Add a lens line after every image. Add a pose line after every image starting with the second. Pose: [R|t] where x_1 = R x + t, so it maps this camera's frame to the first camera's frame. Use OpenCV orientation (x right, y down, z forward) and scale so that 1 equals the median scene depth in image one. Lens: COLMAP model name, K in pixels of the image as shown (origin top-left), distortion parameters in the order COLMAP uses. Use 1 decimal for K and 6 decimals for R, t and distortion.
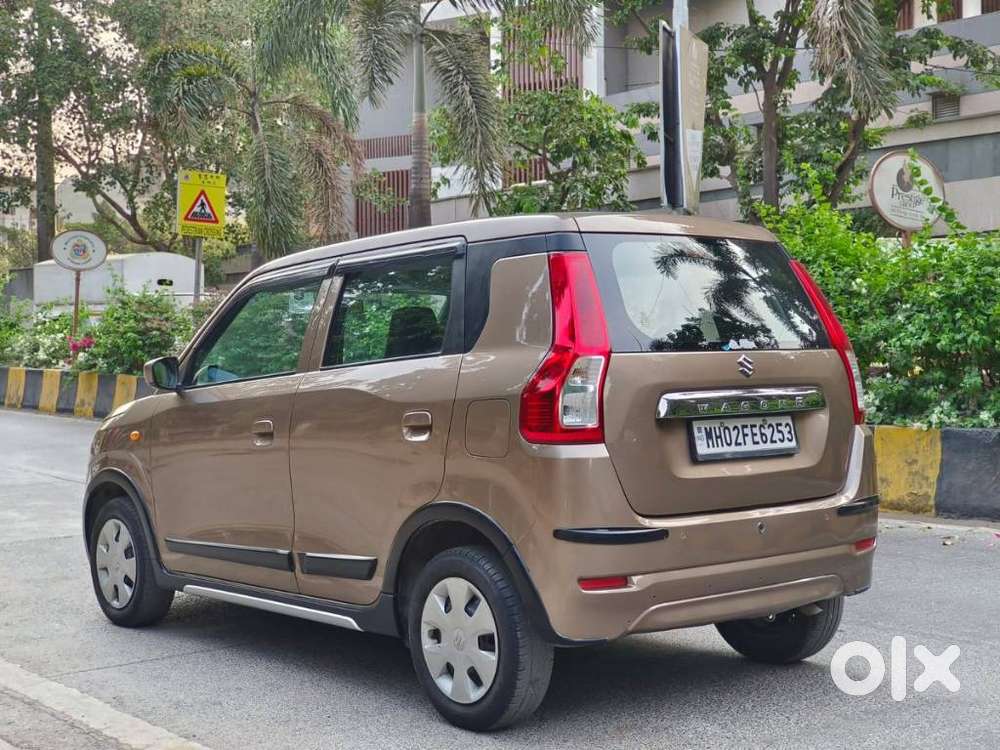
lens RADIAL K [[1460.2, 0, 500.0], [0, 1460.2, 375.0], [0, 0, 1]] dist [0.175185, 0.024687]
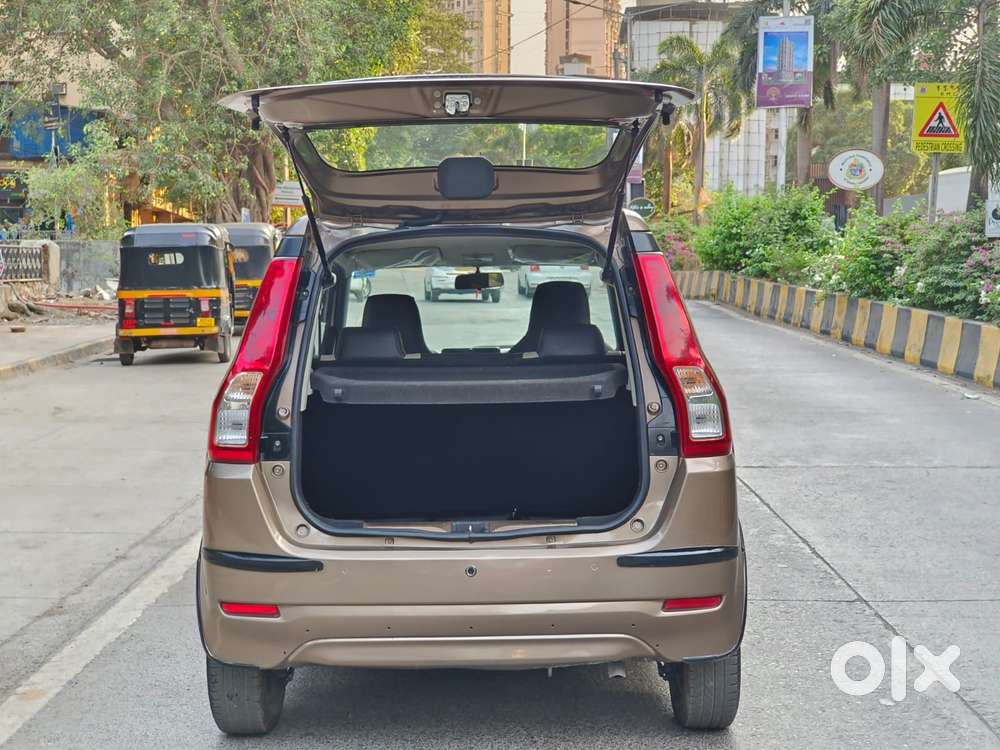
lens RADIAL K [[1460.2, 0, 500.0], [0, 1460.2, 375.0], [0, 0, 1]] dist [0.175185, 0.024687]
pose [[0.769020, 0.055903, -0.636775, 0.730660], [-0.011267, 0.997199, 0.073938, -0.076313], [0.639125, -0.049685, 0.767496, 0.344101]]
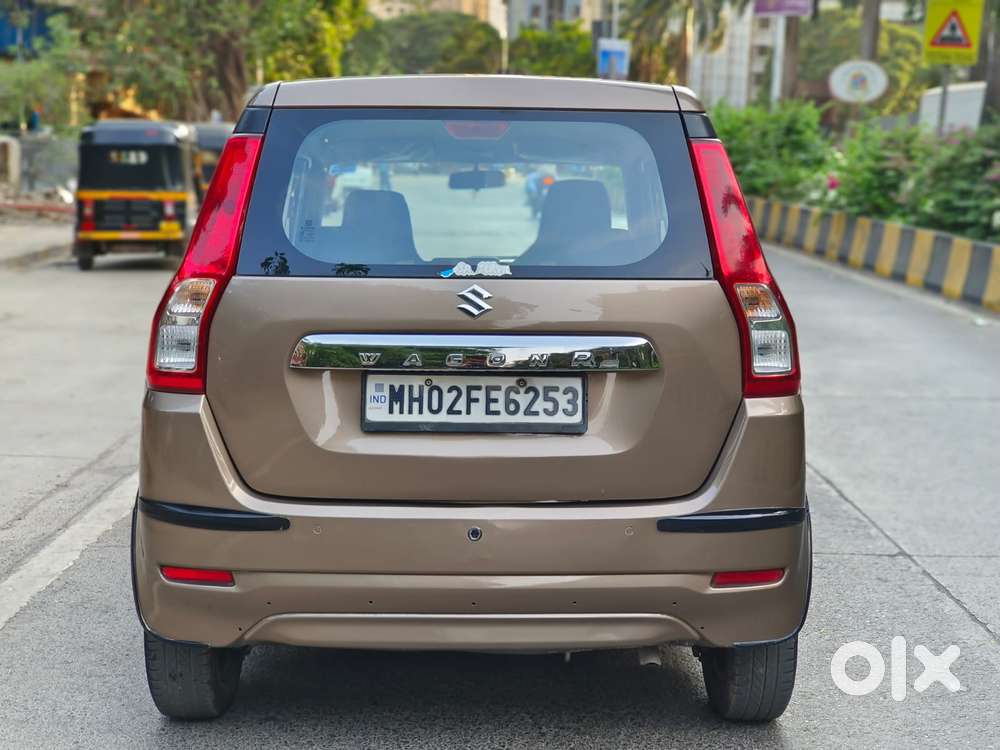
lens RADIAL K [[1460.4, 0, 492.8], [0, 1460.4, 357.5], [0, 0, 1]] dist [0.164238, -0.084357]
pose [[0.776392, 0.101172, -0.622077, 0.601159], [-0.033813, 0.992297, 0.119181, -0.061938], [0.629342, -0.071497, 0.773832, 0.467864]]
